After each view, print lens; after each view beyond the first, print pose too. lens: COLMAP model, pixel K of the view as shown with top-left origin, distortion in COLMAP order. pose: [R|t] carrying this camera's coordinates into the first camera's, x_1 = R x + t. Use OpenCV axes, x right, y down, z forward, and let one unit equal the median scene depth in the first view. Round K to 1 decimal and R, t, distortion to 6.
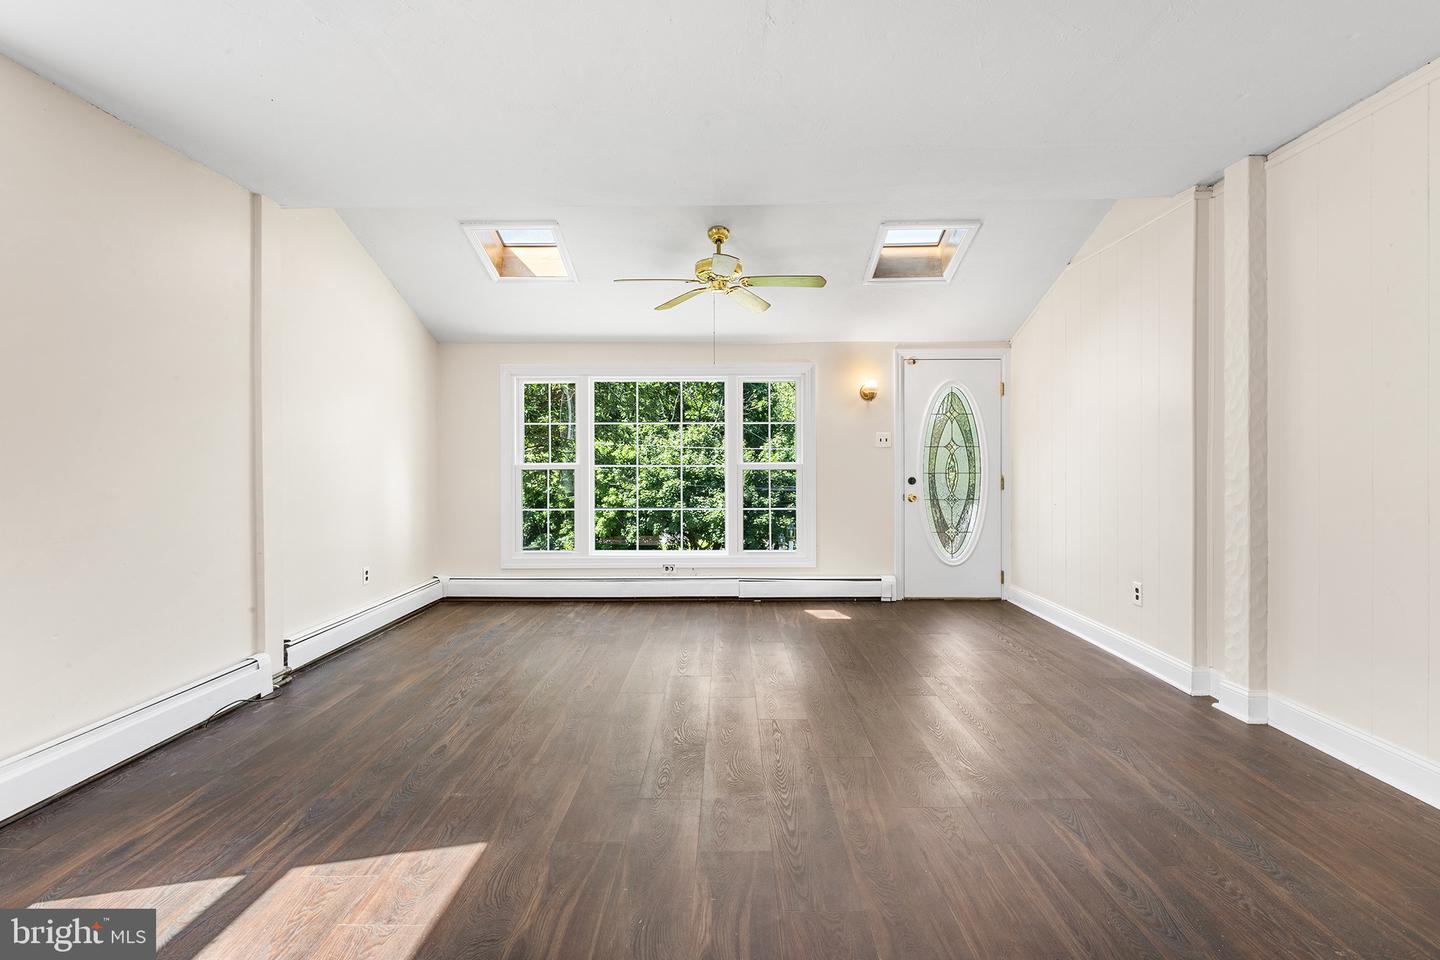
lens RADIAL K [[655.3, 0, 718.4], [0, 655.3, 467.1], [0, 0, 1]] dist [0.000733, 0.000152]
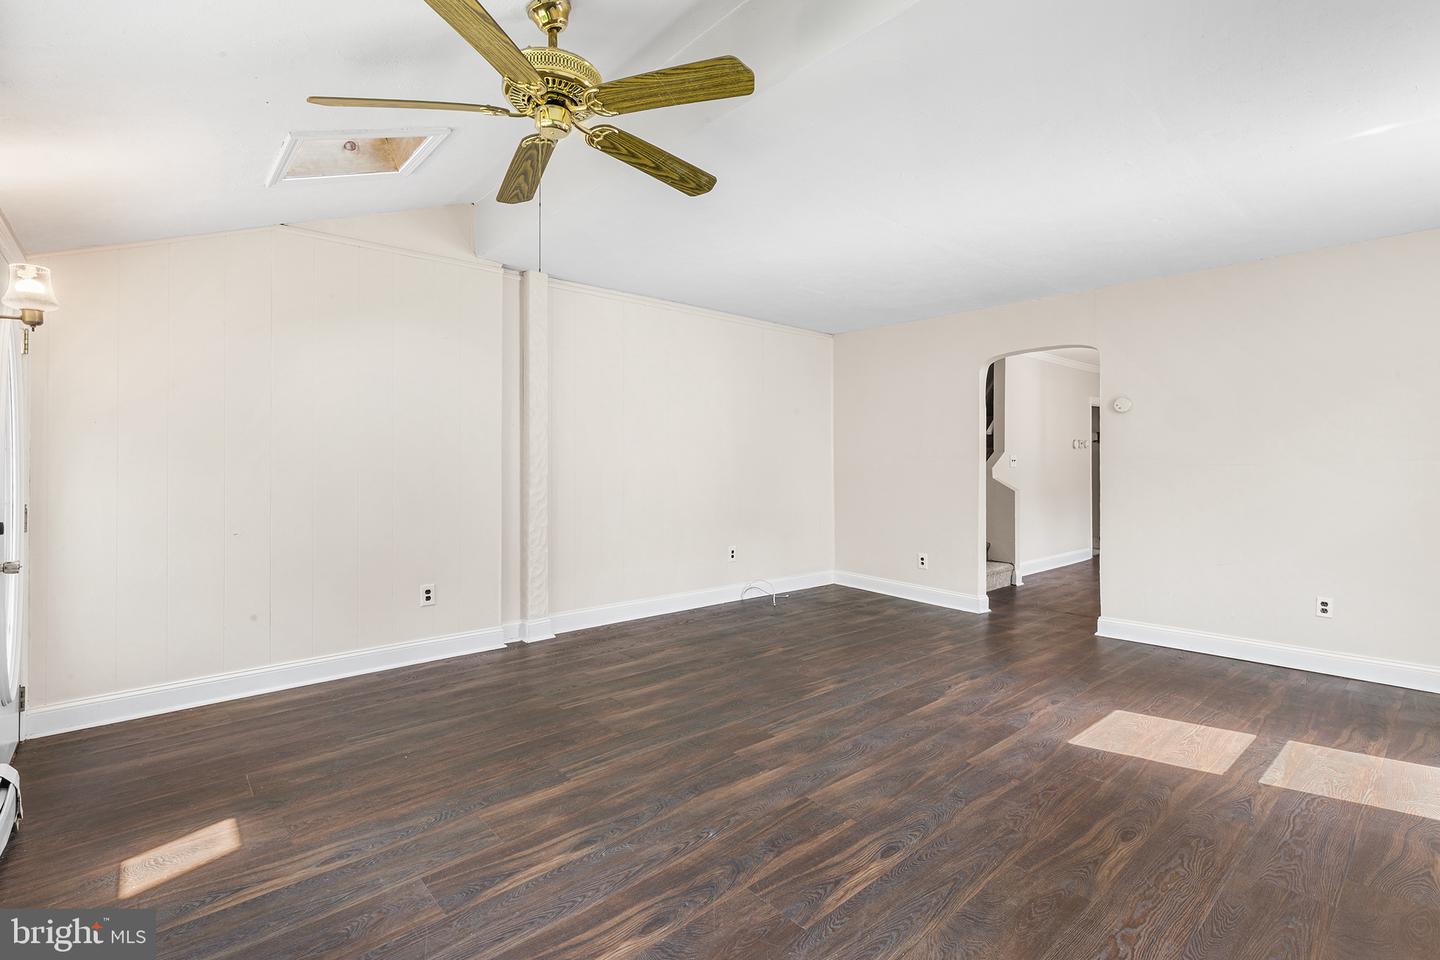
lens RADIAL K [[655.3, 0, 717.3], [0, 655.3, 477.5], [0, 0, 1]] dist [0.000733, 0.000152]
pose [[-0.665571, -0.017733, 0.746124, -0.673309], [0.009557, 0.999433, 0.032278, -0.044000], [-0.746274, 0.028614, -0.665024, 1.878474]]
